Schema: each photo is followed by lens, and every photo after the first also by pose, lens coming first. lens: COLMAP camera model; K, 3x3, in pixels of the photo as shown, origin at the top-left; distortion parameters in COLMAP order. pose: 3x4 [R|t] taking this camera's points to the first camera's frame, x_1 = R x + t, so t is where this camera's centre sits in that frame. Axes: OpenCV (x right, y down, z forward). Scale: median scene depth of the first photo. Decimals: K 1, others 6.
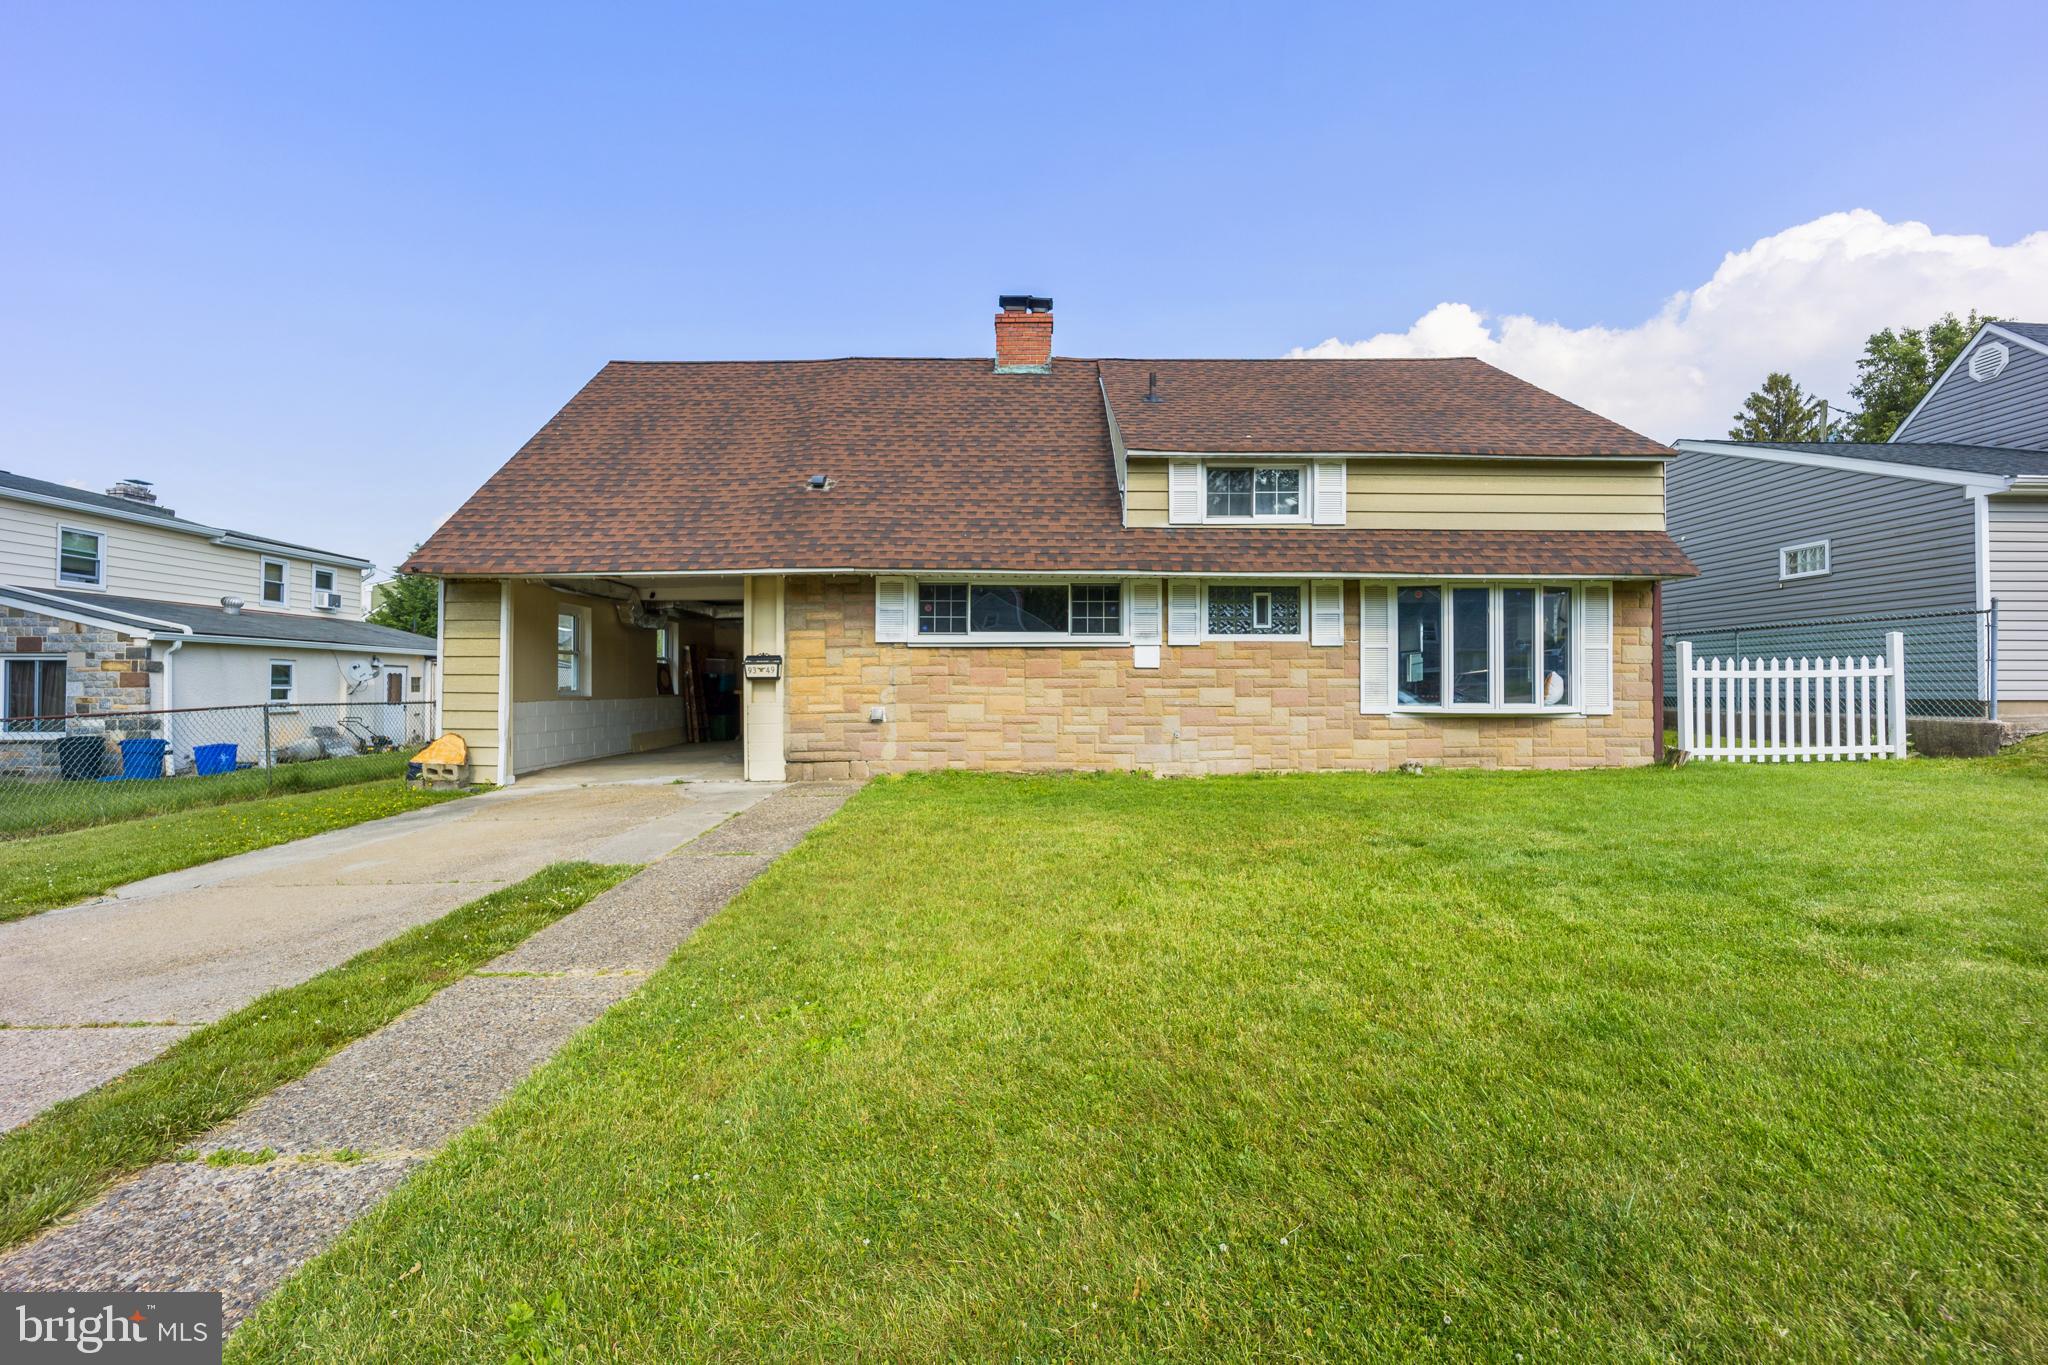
lens RADIAL K [[848.8, 0, 1024.8], [0, 848.8, 680.8], [0, 0, 1]] dist [-0.018529, -0.001074]
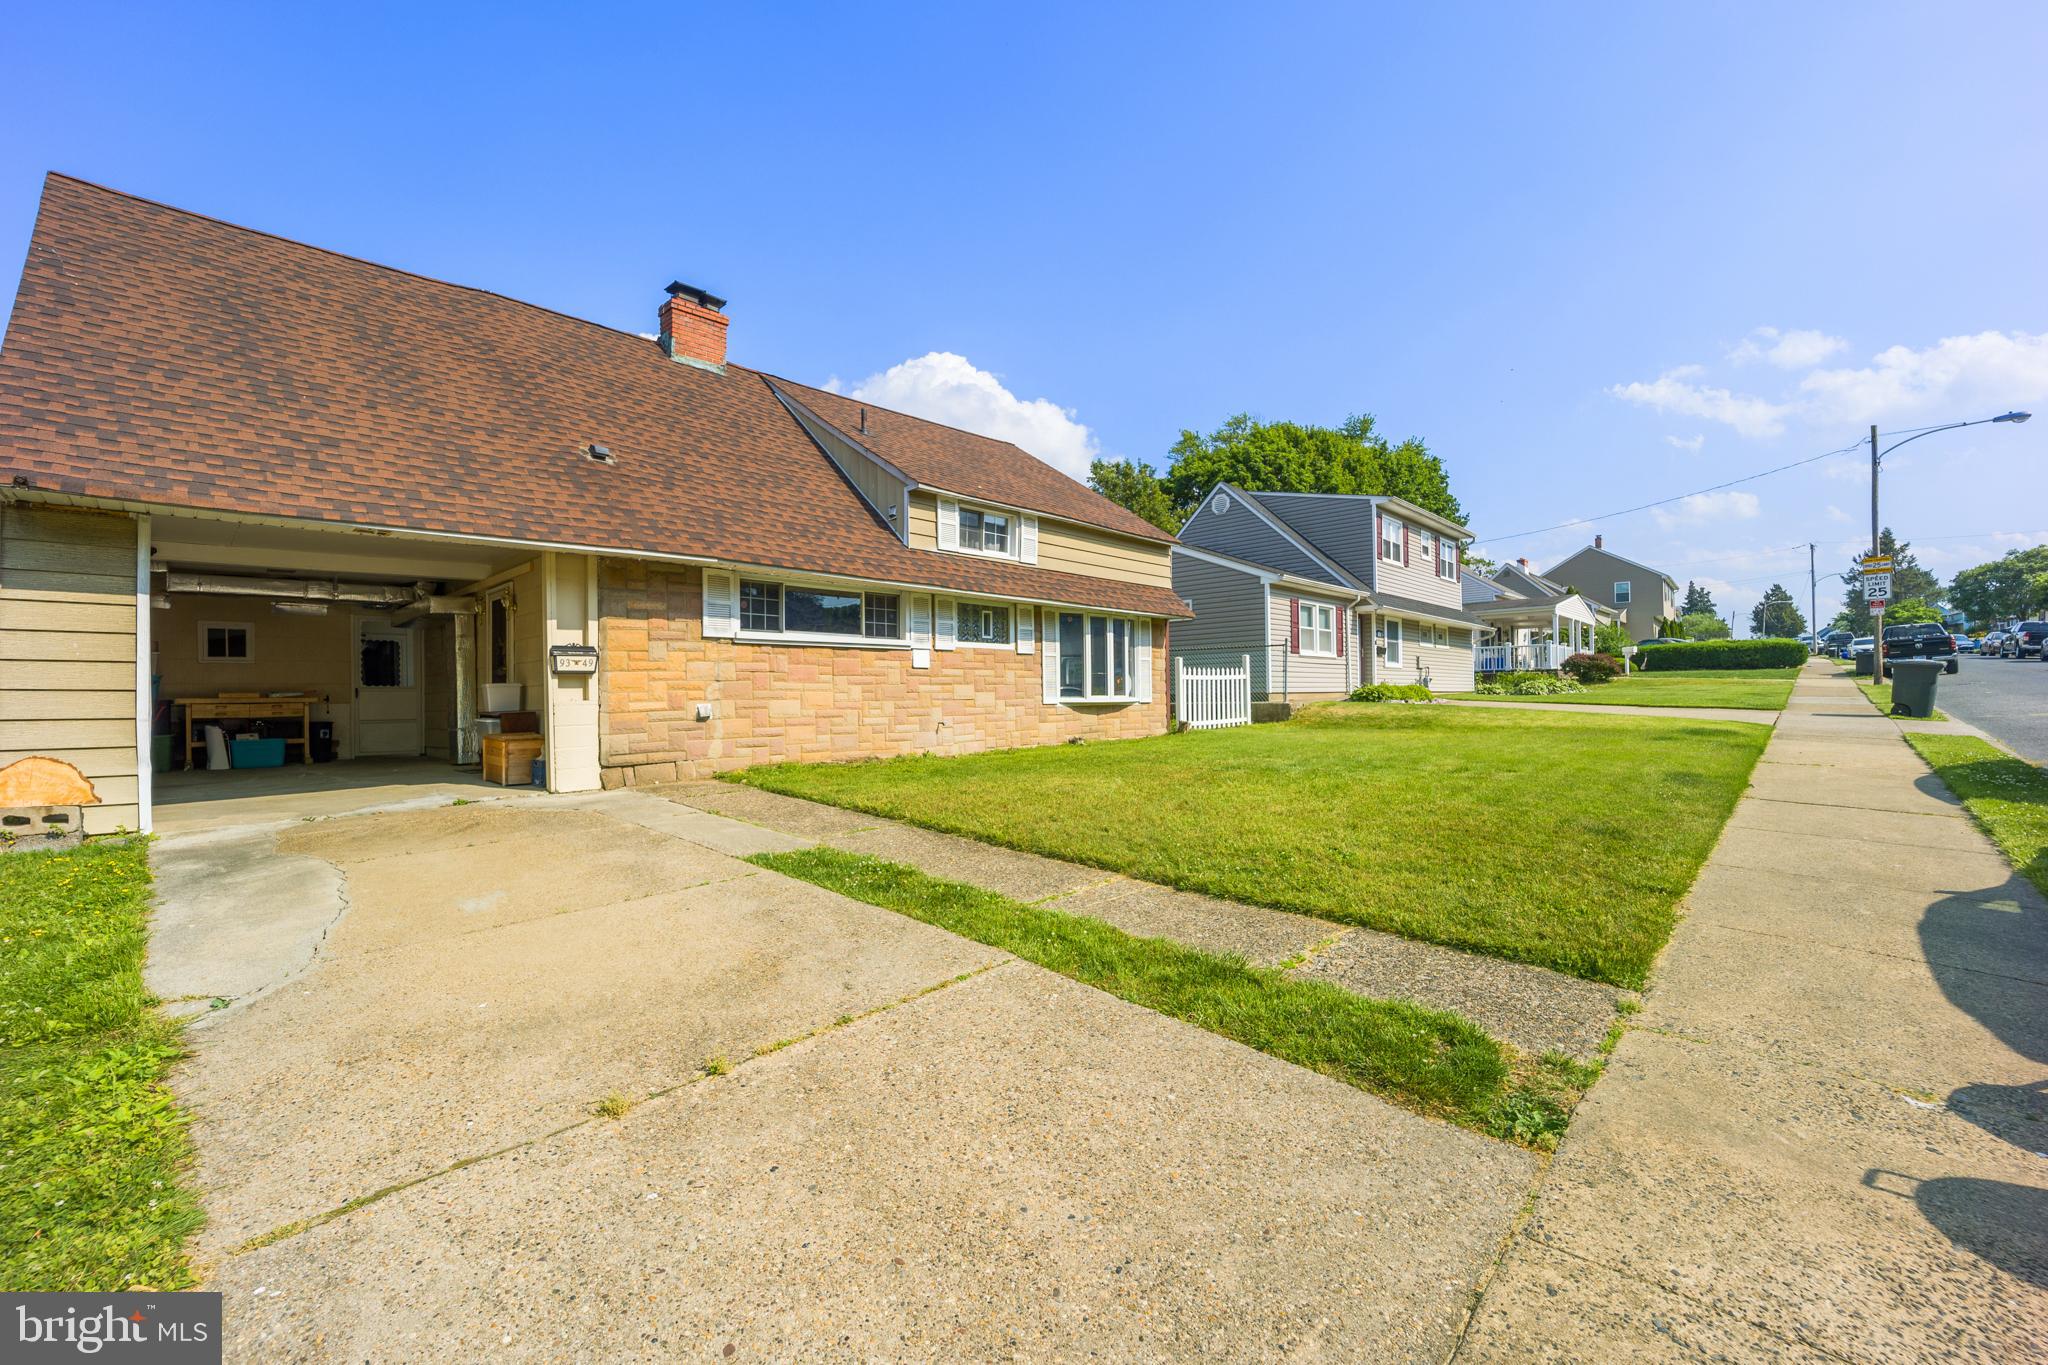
lens RADIAL K [[848.8, 0, 1020.0], [0, 848.8, 699.7], [0, 0, 1]] dist [-0.018529, -0.001074]
pose [[0.691658, -0.009807, 0.722159, -0.620299], [0.005699, 0.999951, 0.008121, 0.020451], [-0.722203, -0.001501, 0.691680, 0.073987]]
